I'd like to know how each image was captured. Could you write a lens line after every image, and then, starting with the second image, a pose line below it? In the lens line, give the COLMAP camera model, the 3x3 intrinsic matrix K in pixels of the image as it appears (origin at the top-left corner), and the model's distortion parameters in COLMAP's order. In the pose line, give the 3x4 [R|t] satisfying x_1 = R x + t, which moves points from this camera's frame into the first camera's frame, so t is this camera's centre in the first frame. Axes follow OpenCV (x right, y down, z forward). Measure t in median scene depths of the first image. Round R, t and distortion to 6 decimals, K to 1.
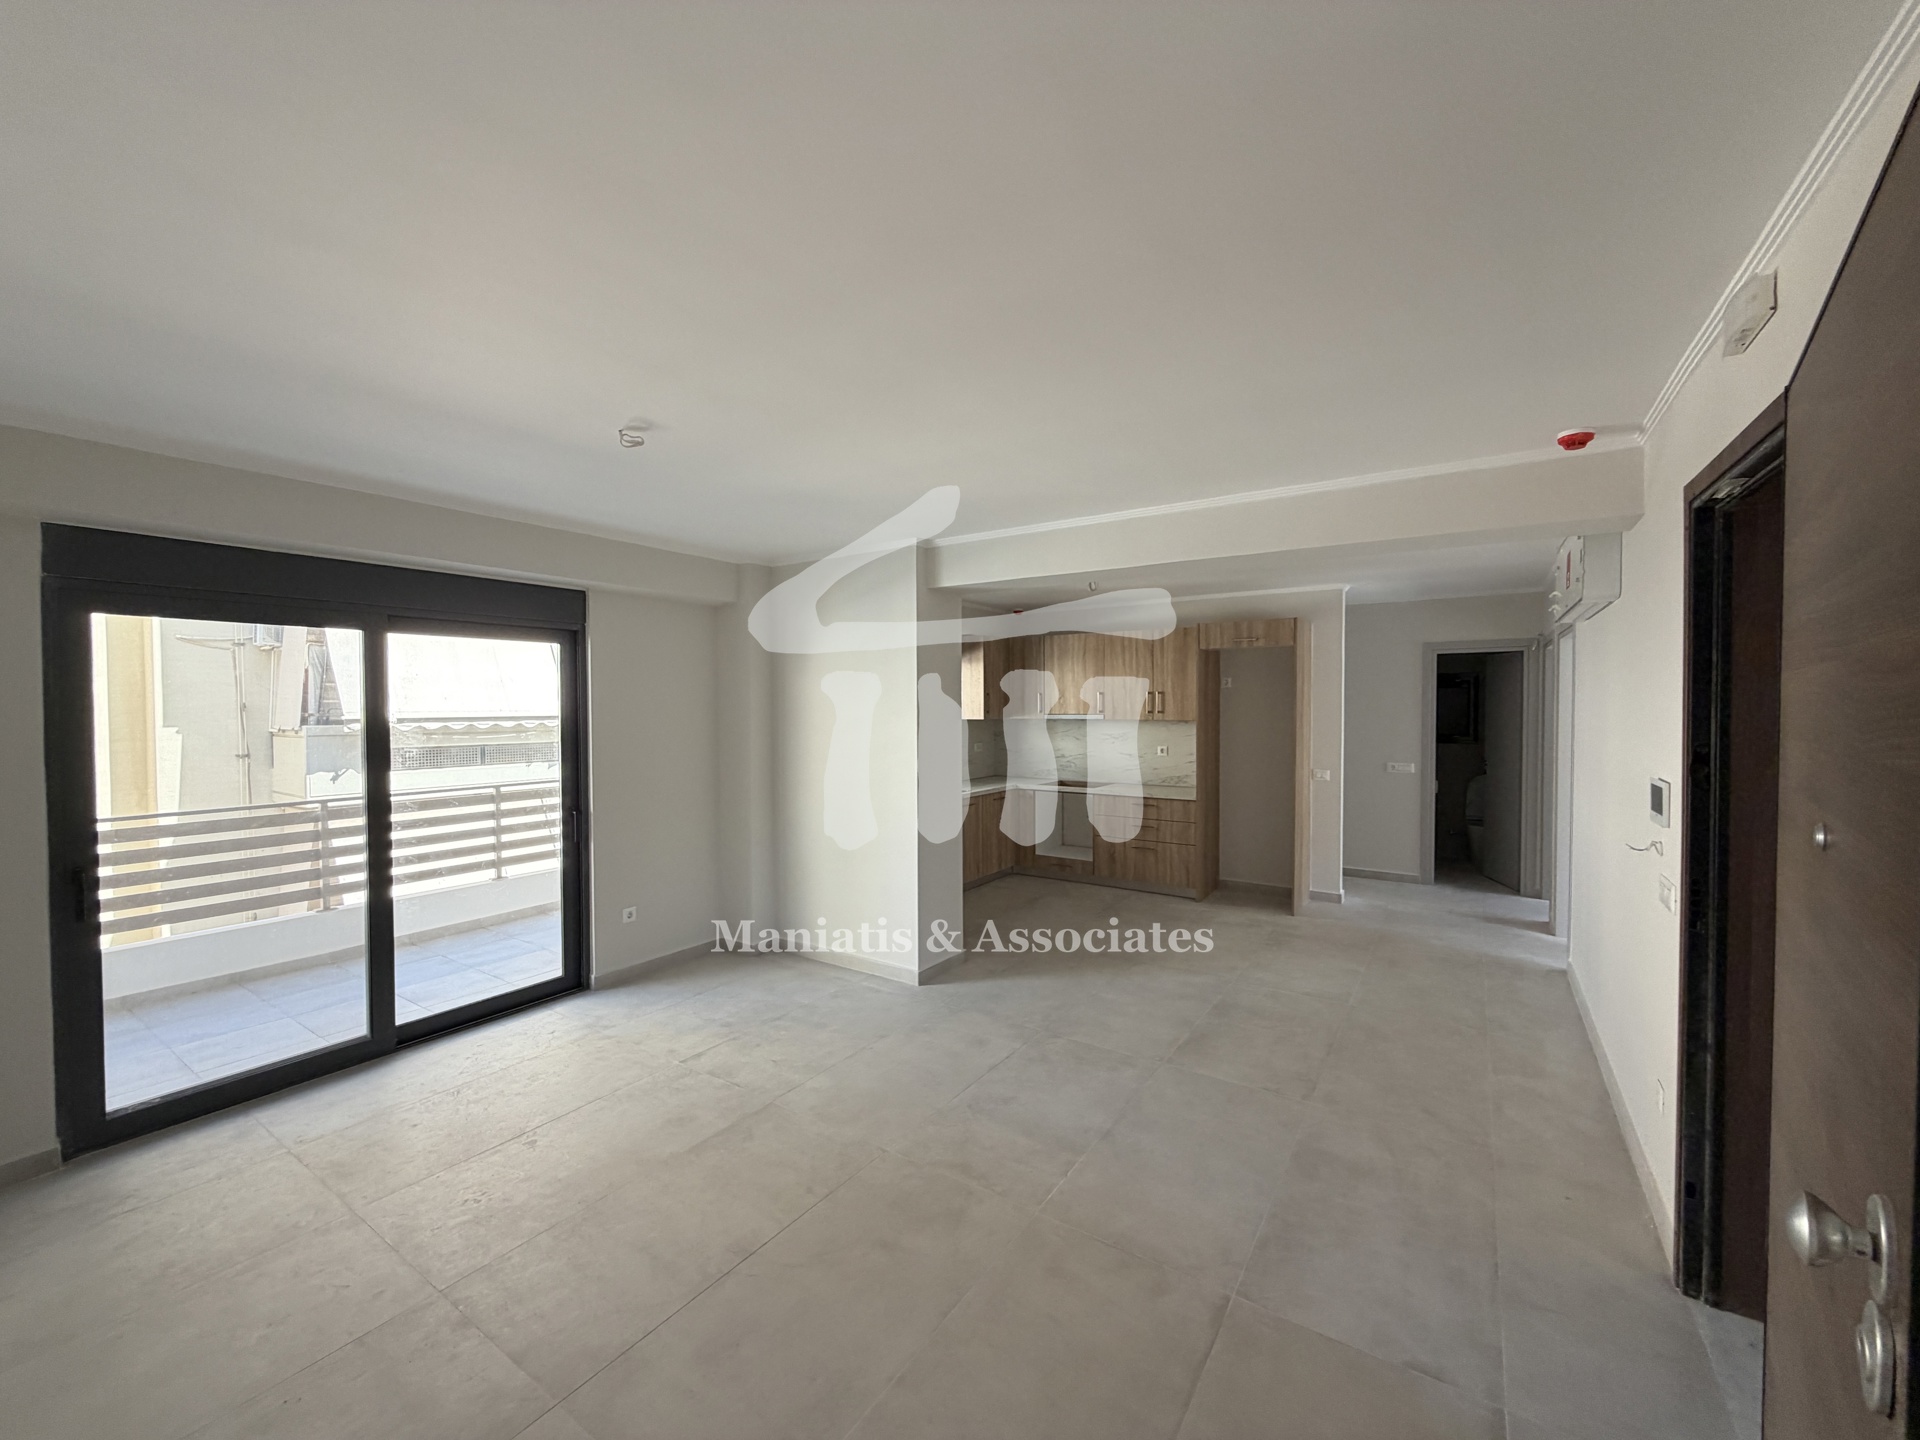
lens RADIAL K [[765.1, 0, 954.7], [0, 765.1, 718.1], [0, 0, 1]] dist [-0.000427, 0.000352]
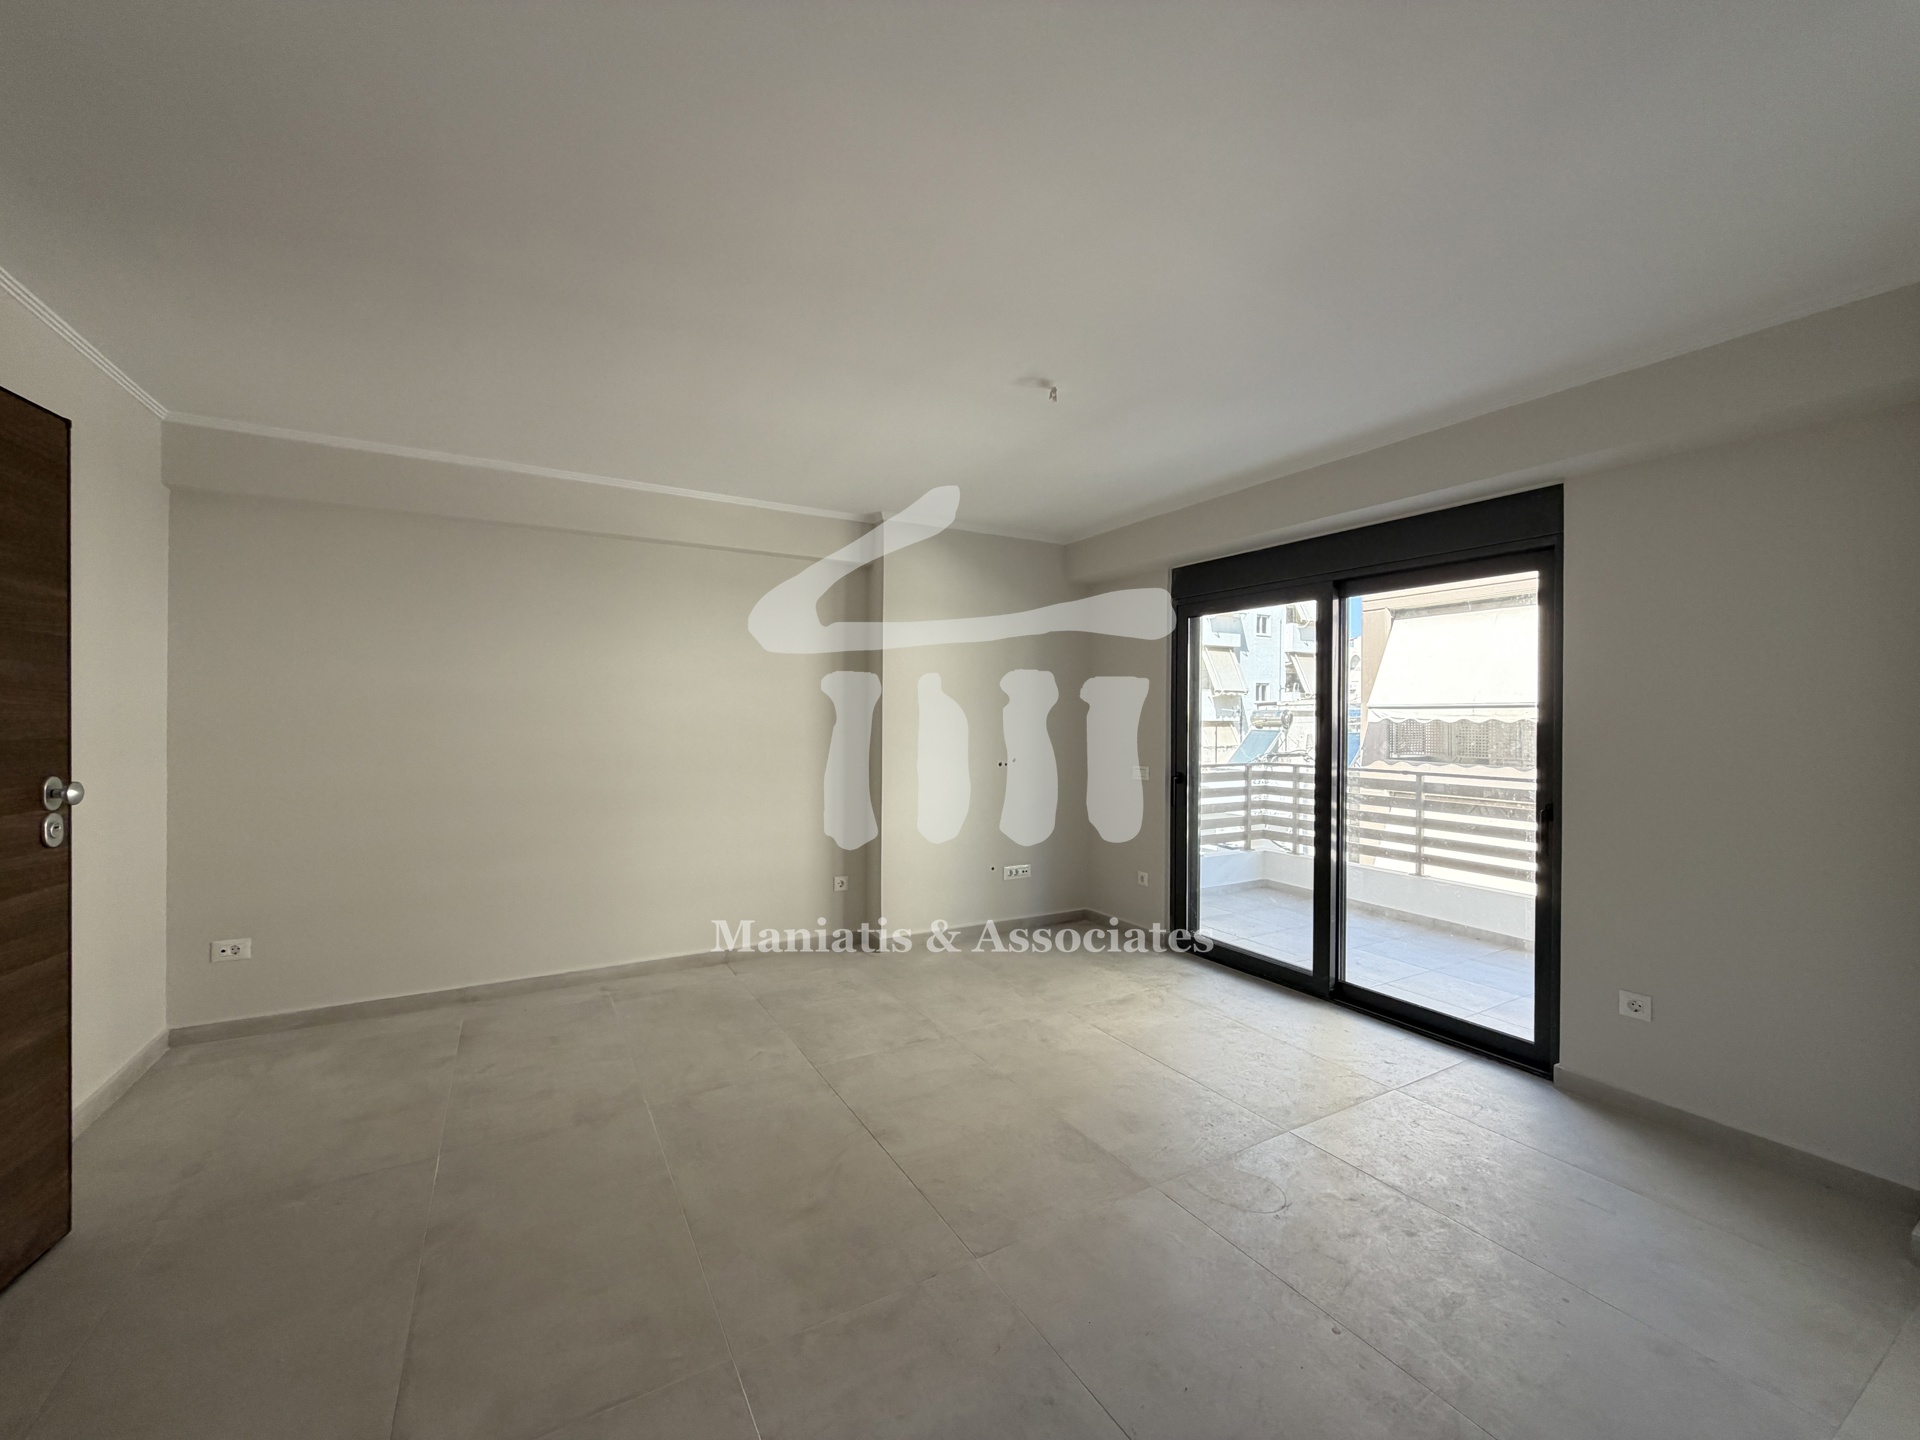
lens RADIAL K [[765.1, 0, 954.7], [0, 765.1, 720.4], [0, 0, 1]] dist [-0.000427, 0.000352]
pose [[-0.440814, 0.004616, -0.897587, 0.343895], [-0.022975, 0.999601, 0.016424, 0.040486], [0.897304, 0.027862, -0.440532, 0.806774]]
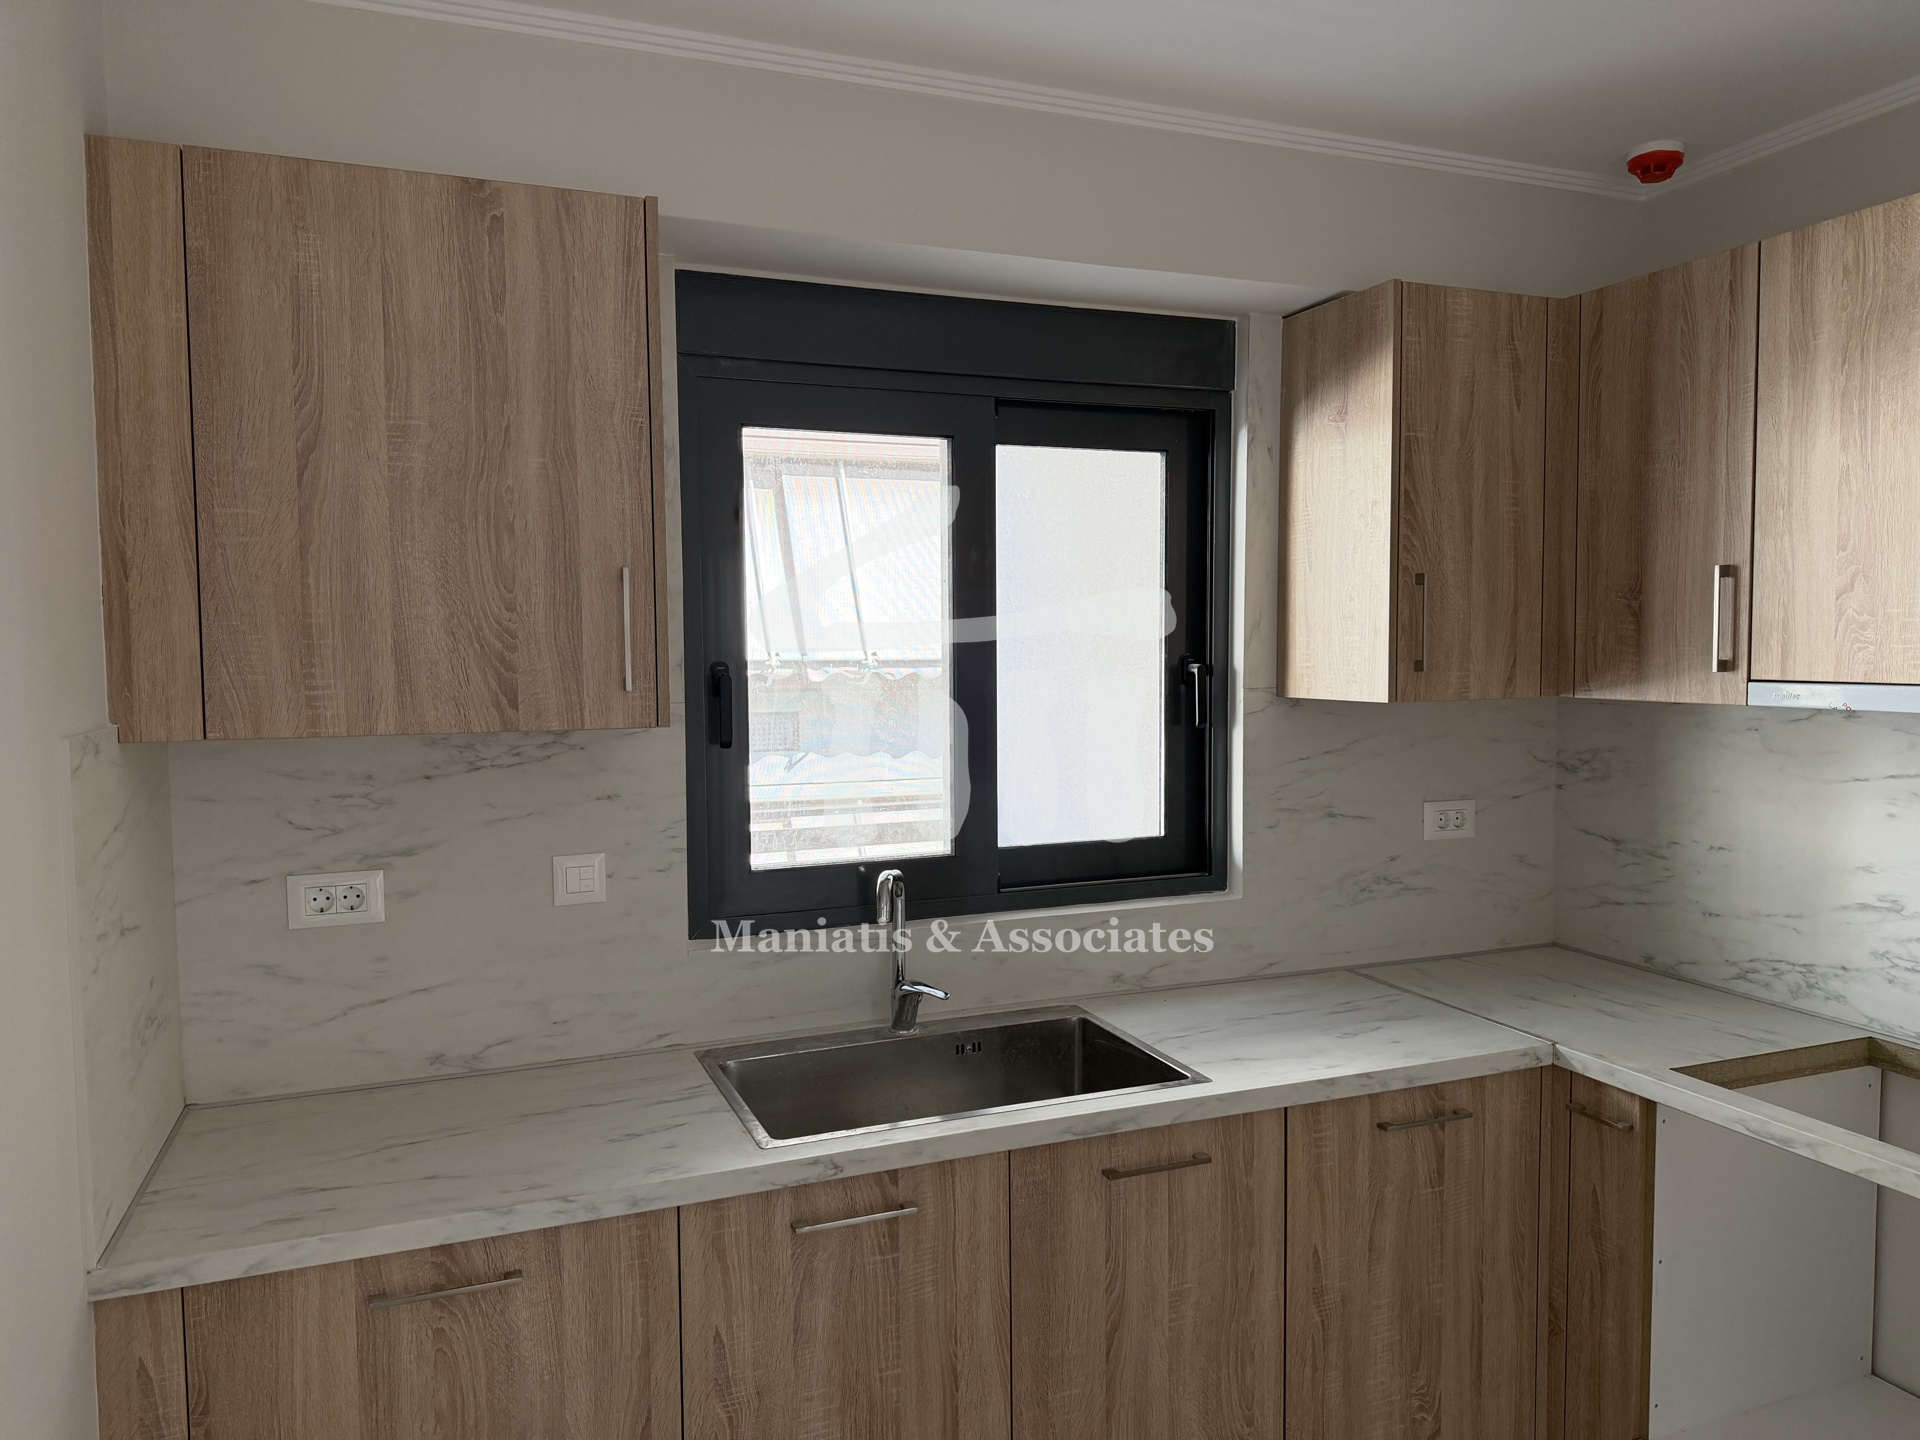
lens RADIAL K [[1345.7, 0, 960.0], [0, 1345.7, 721.9], [0, 0, 1]] dist [0.064089, -0.080297]
pose [[0.825728, 0.032716, -0.563119, 0.238754], [-0.005793, 0.998756, 0.049531, -0.016716], [0.564039, -0.037637, 0.824890, 1.036135]]
